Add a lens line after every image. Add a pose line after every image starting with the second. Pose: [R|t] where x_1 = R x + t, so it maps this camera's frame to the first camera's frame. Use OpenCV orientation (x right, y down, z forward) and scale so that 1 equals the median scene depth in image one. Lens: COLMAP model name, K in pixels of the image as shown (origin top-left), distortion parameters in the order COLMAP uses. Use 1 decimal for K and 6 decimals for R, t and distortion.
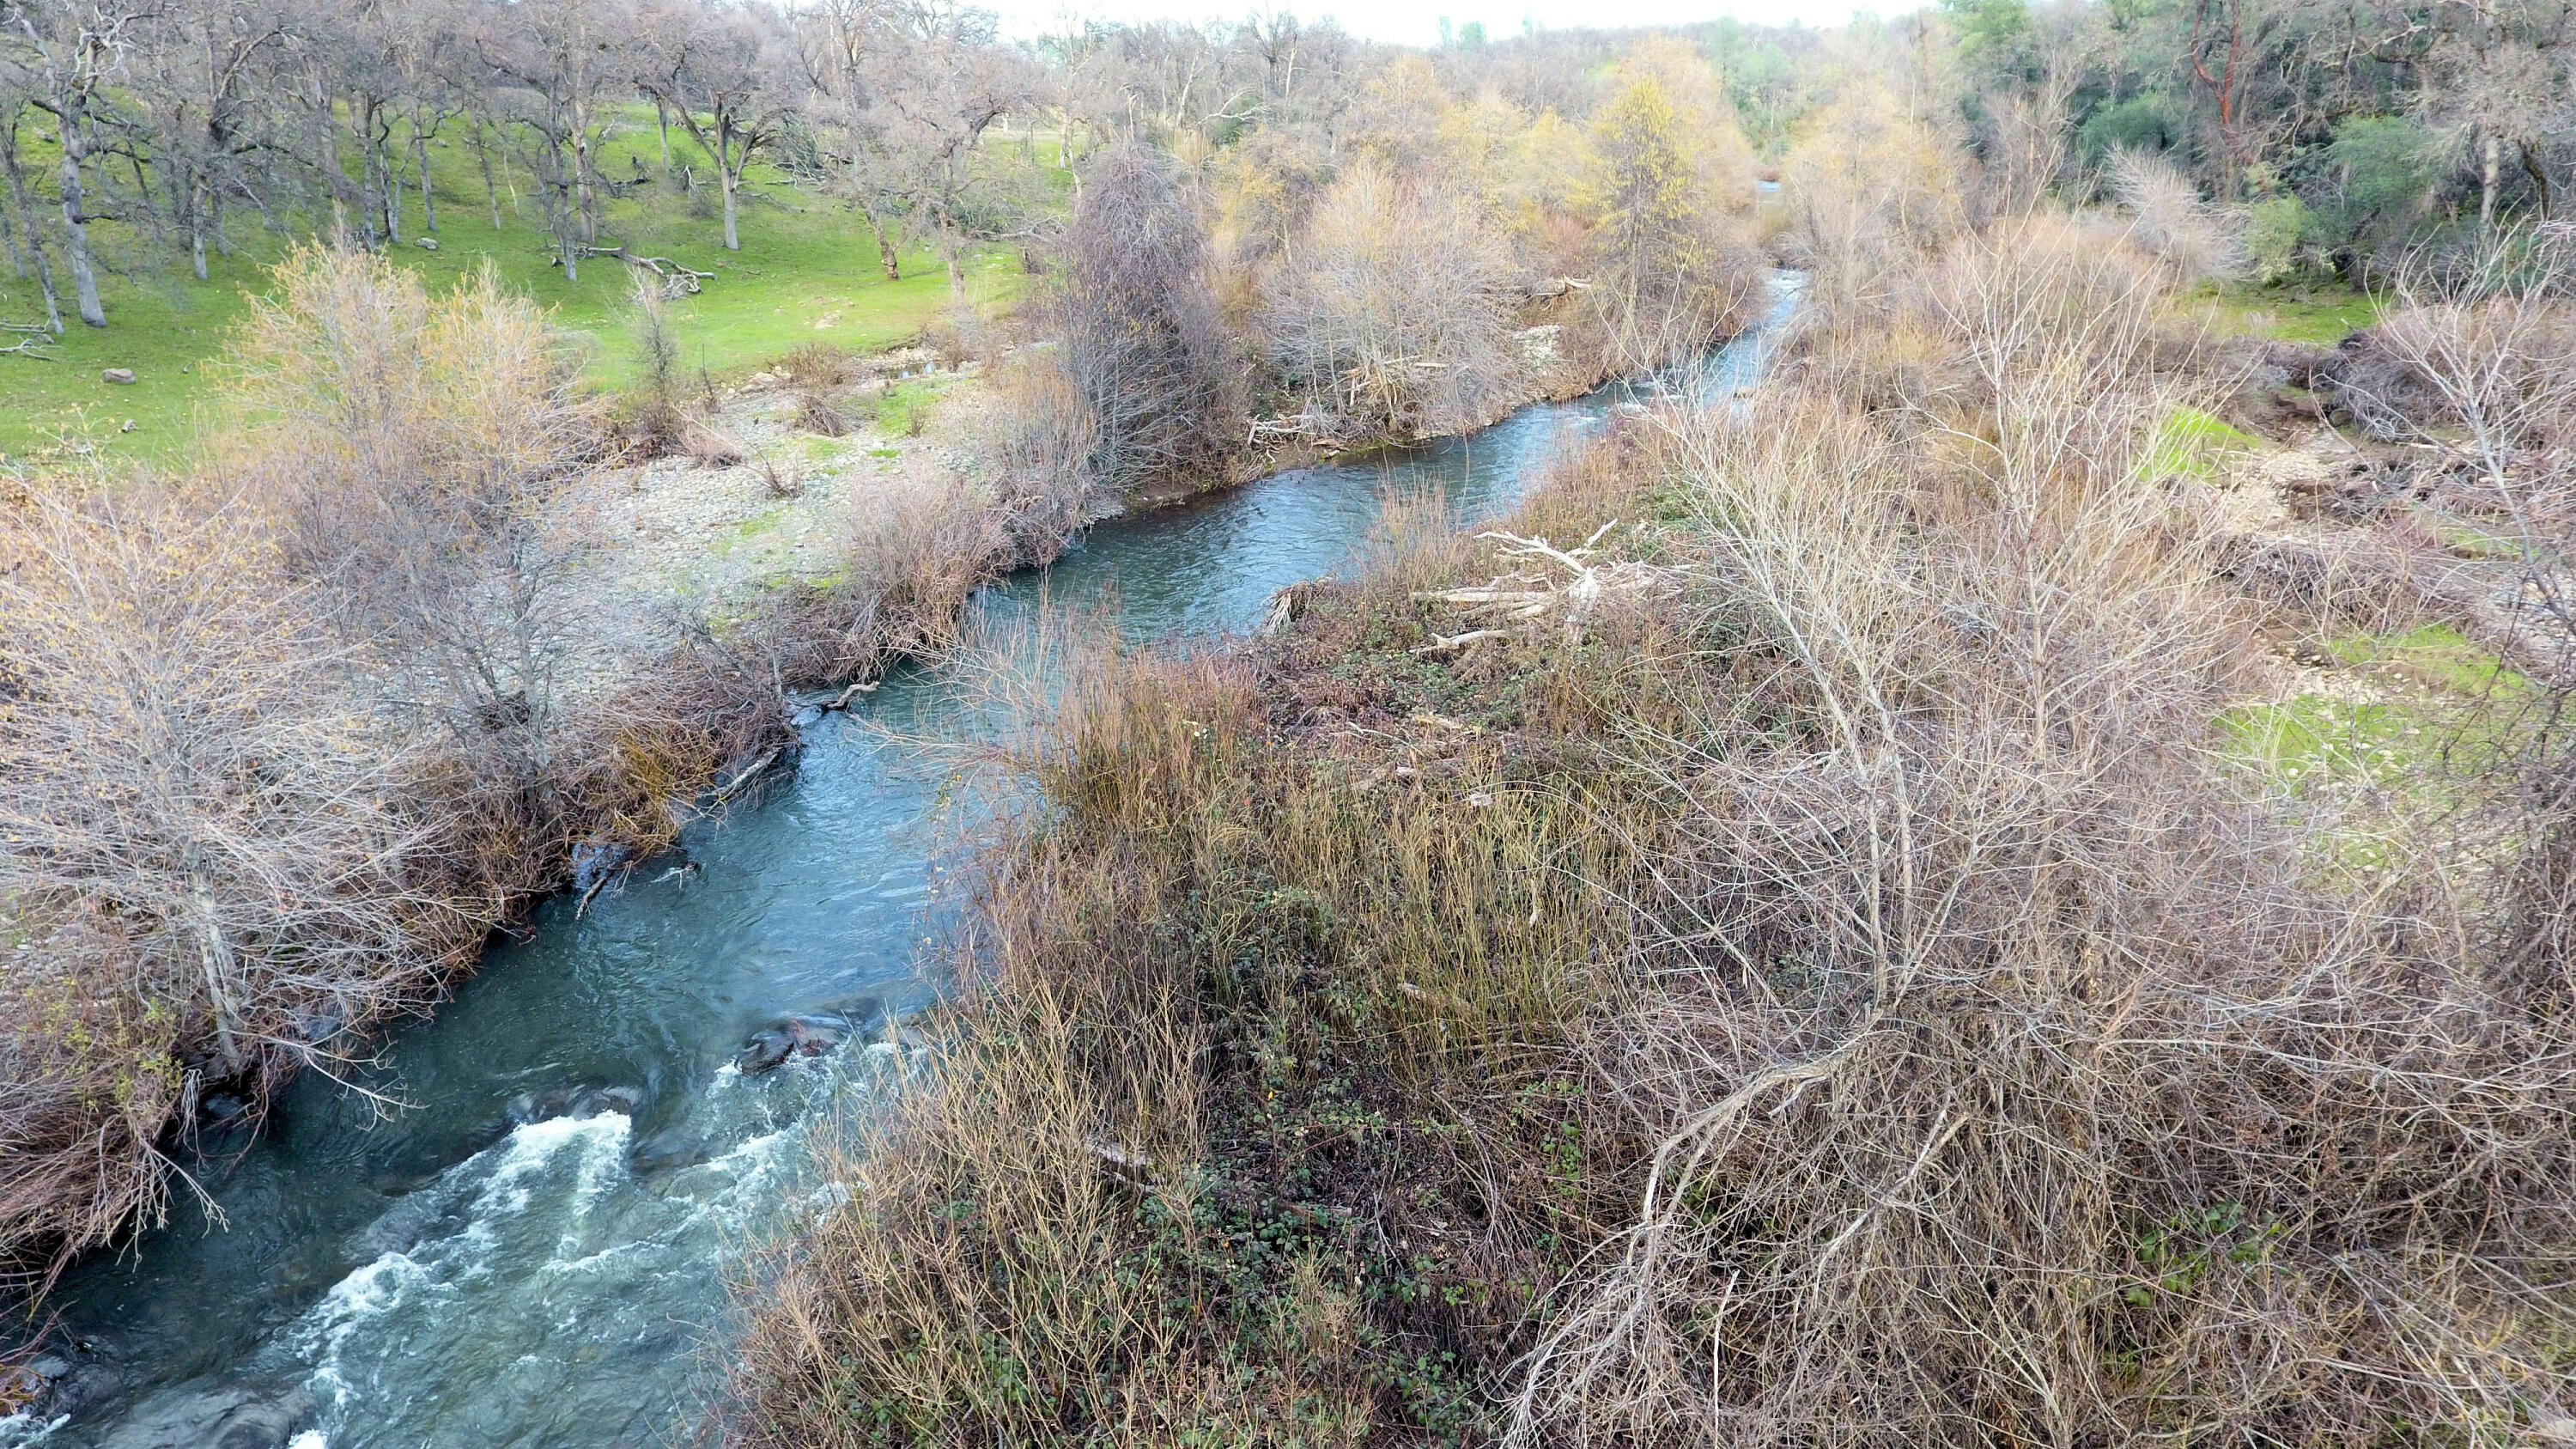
lens RADIAL K [[1502.7, 0, 1302.5], [0, 1502.7, 707.5], [0, 0, 1]] dist [0.002546, -0.002386]
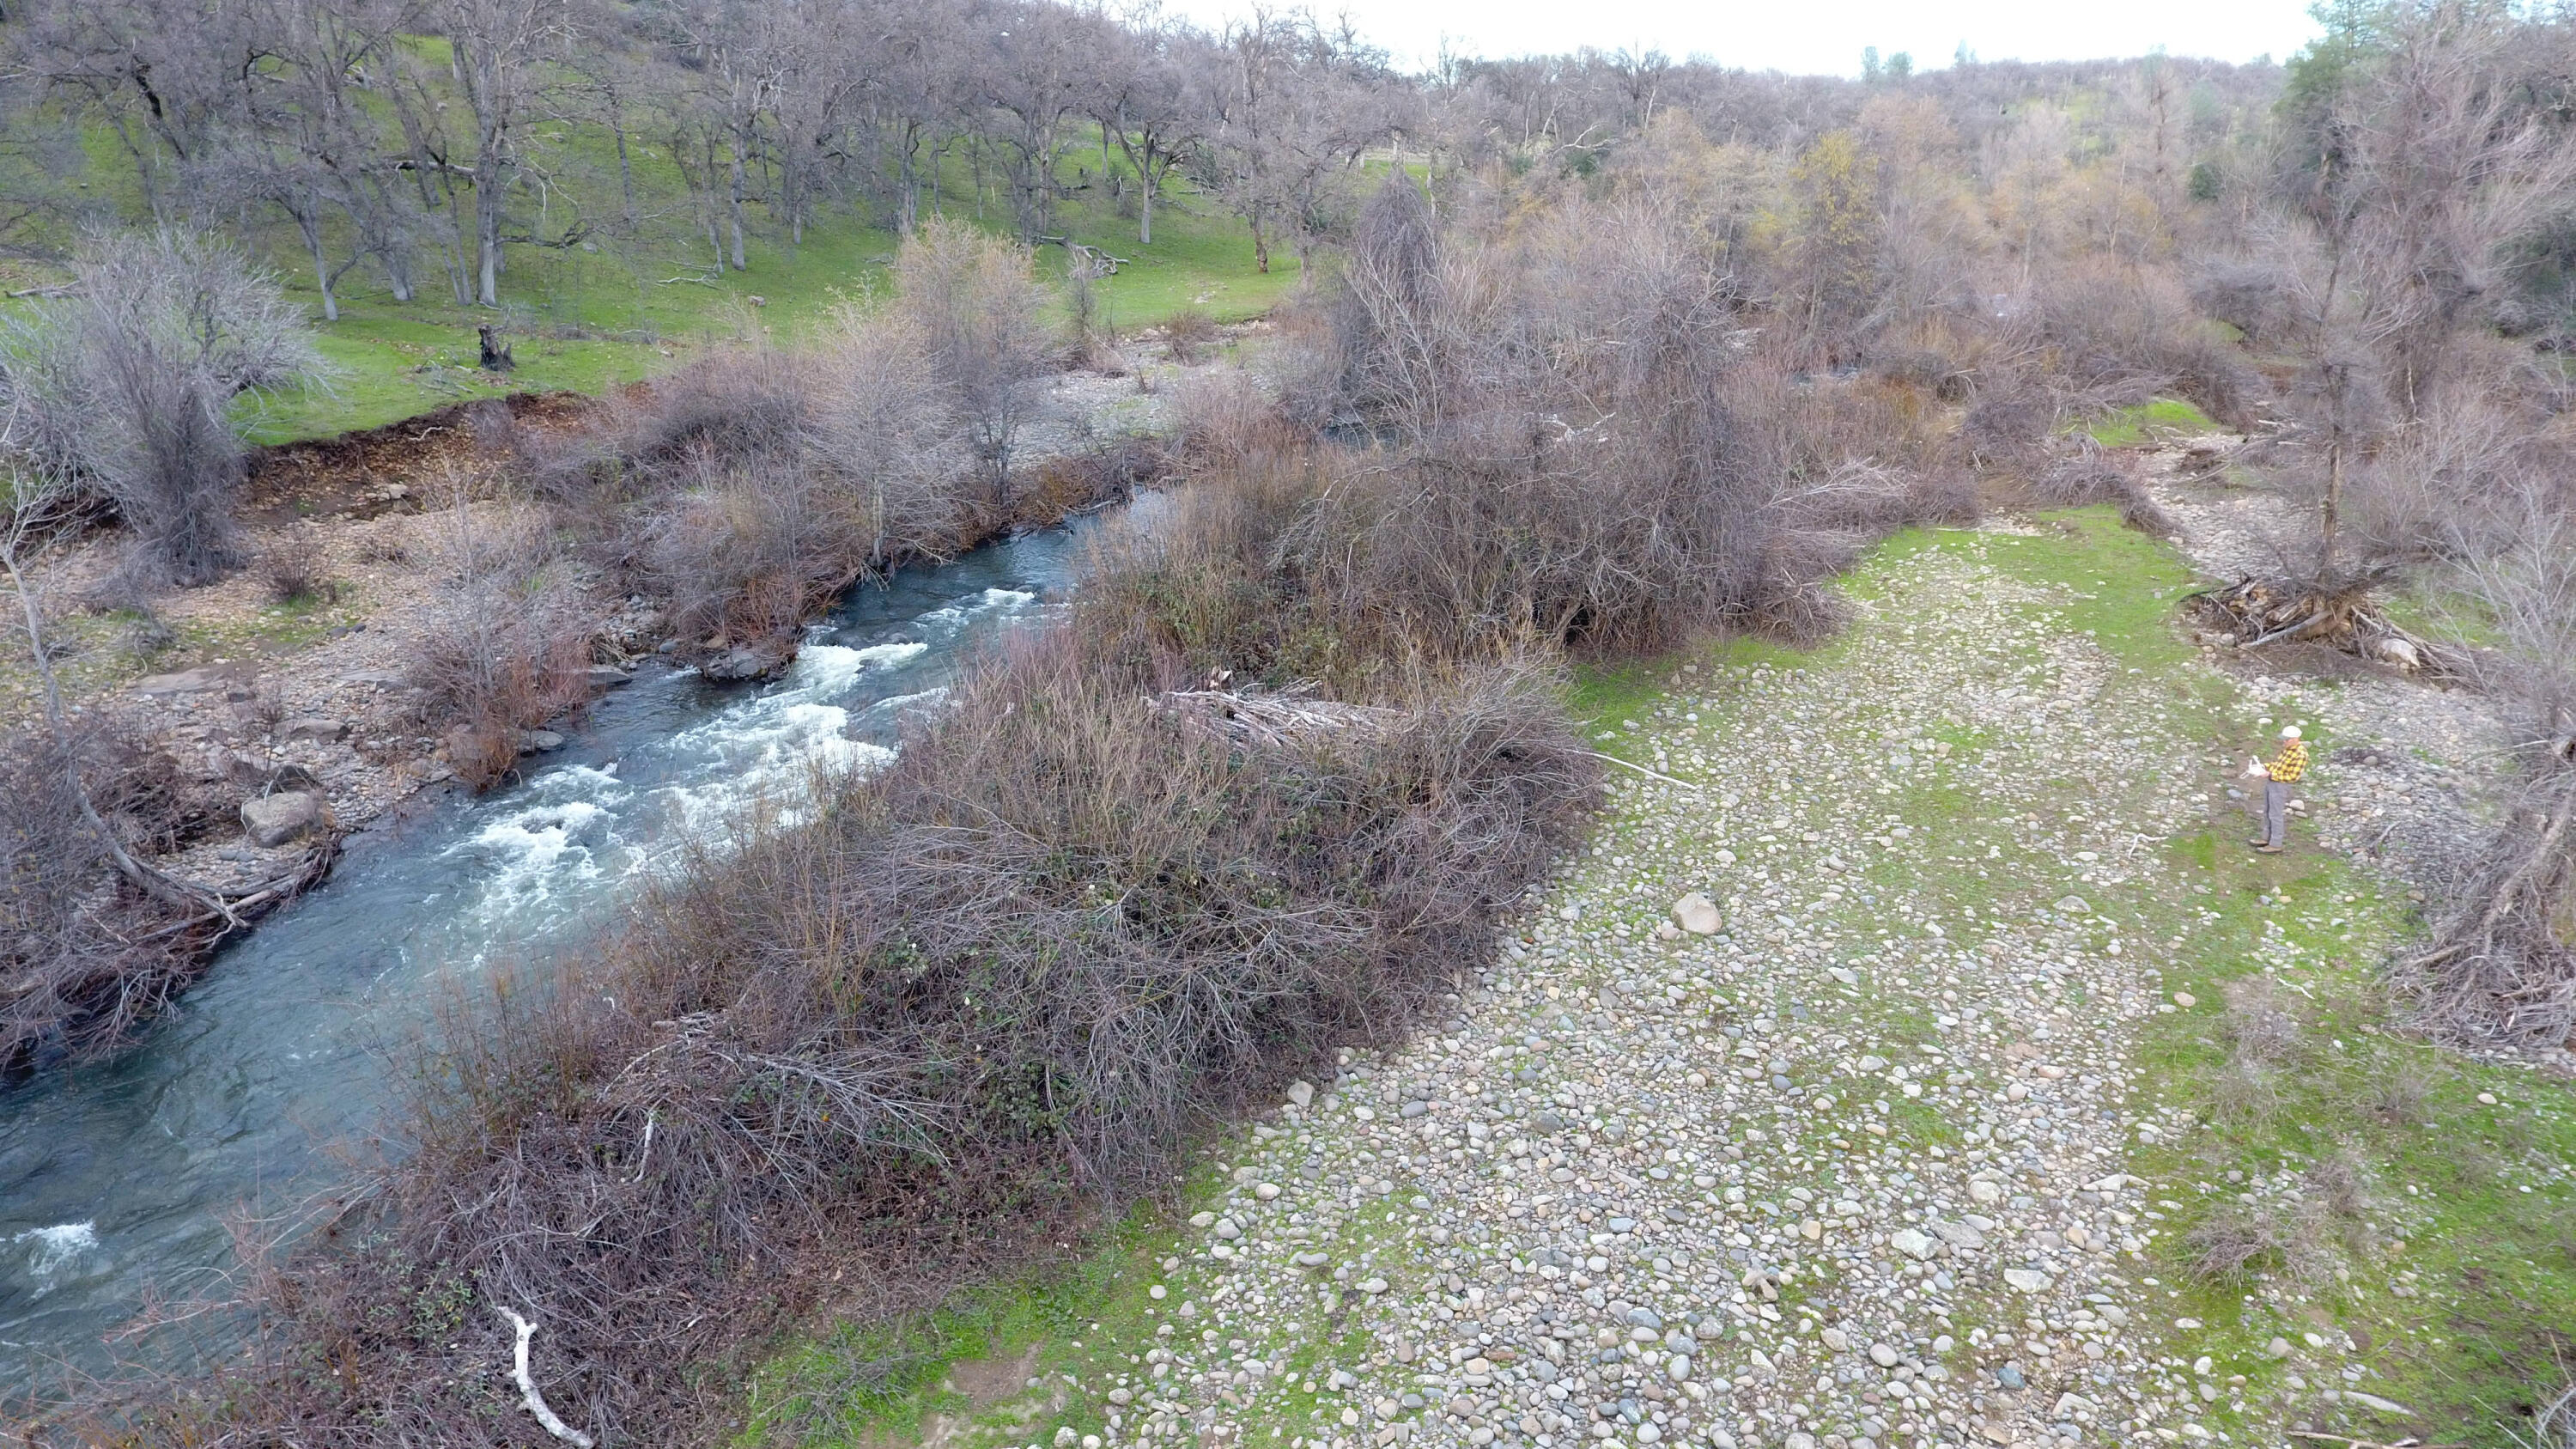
lens RADIAL K [[1502.7, 0, 1300.1], [0, 1502.7, 723.5], [0, 0, 1]] dist [0.002546, -0.002386]
pose [[0.966149, 0.115479, -0.230696, 0.113604], [-0.116173, 0.993172, 0.010619, 0.090675], [0.230347, 0.016541, 0.972968, -0.259402]]
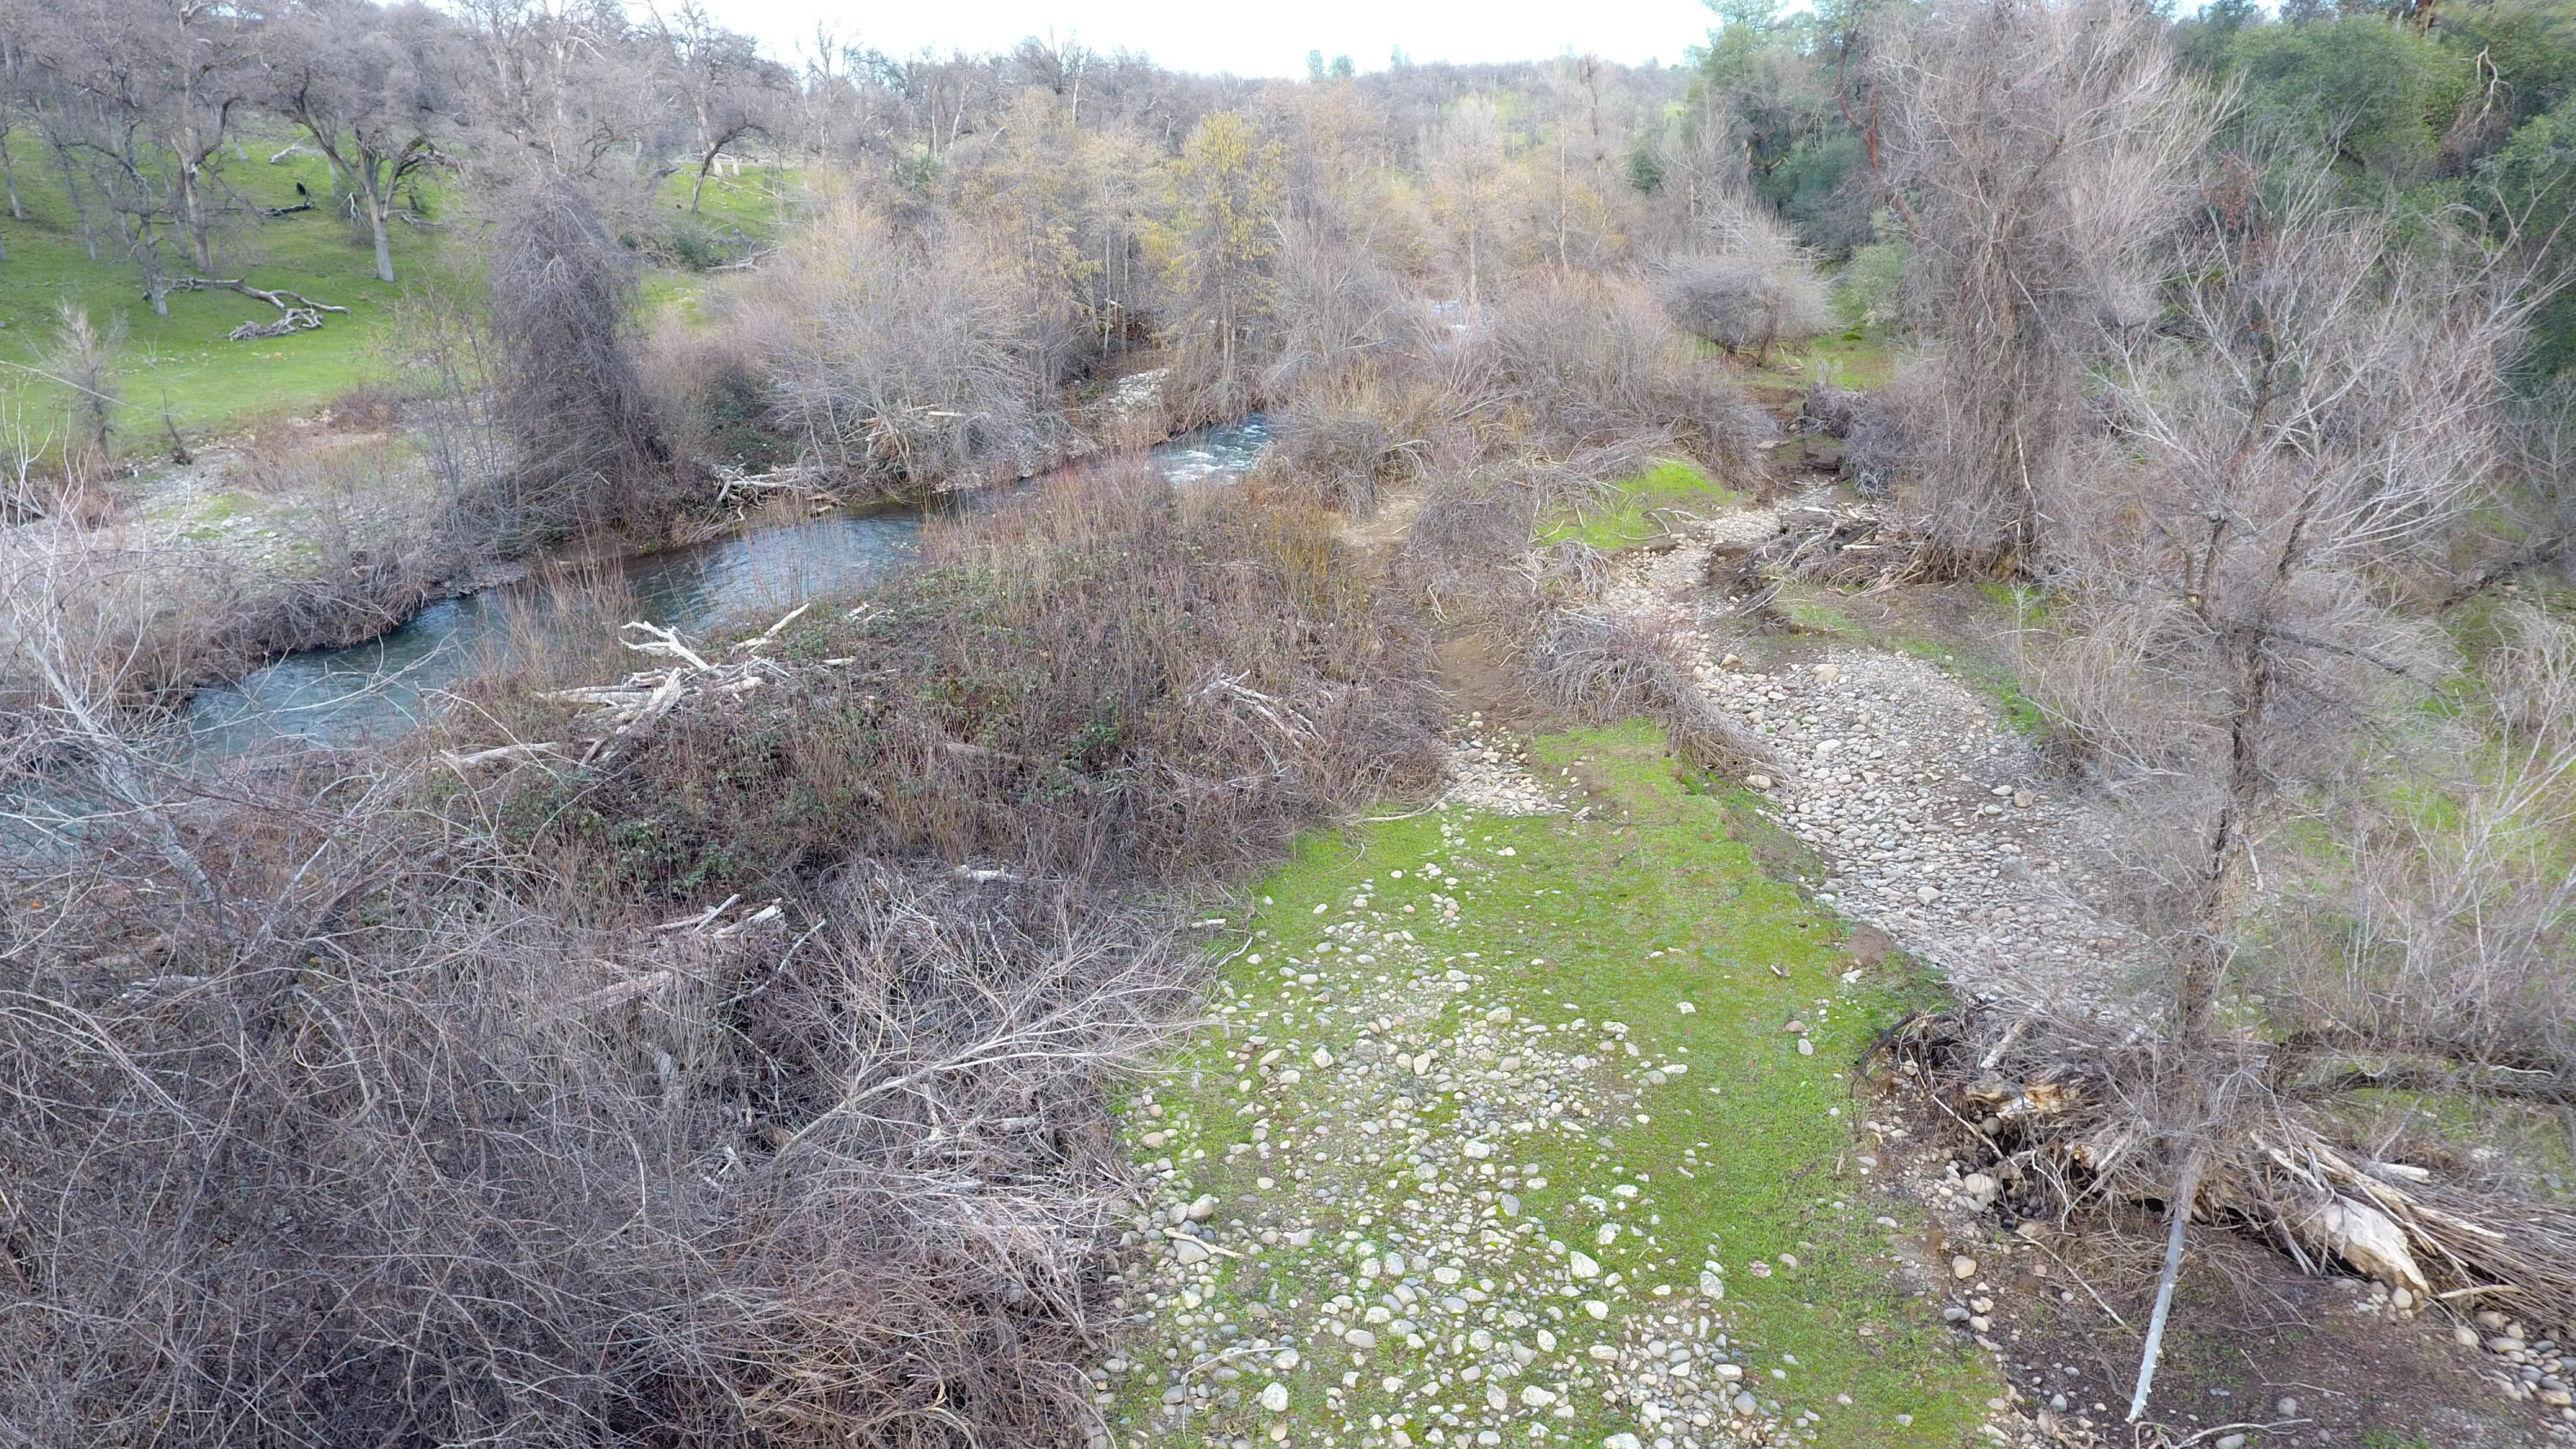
lens RADIAL K [[1502.7, 0, 1296.4], [0, 1502.7, 714.2], [0, 0, 1]] dist [0.002546, -0.002386]
pose [[0.998208, -0.011031, 0.058806, 0.172412], [0.011858, 0.999835, -0.013727, -0.017272], [-0.058645, 0.014400, 0.998175, 0.036624]]
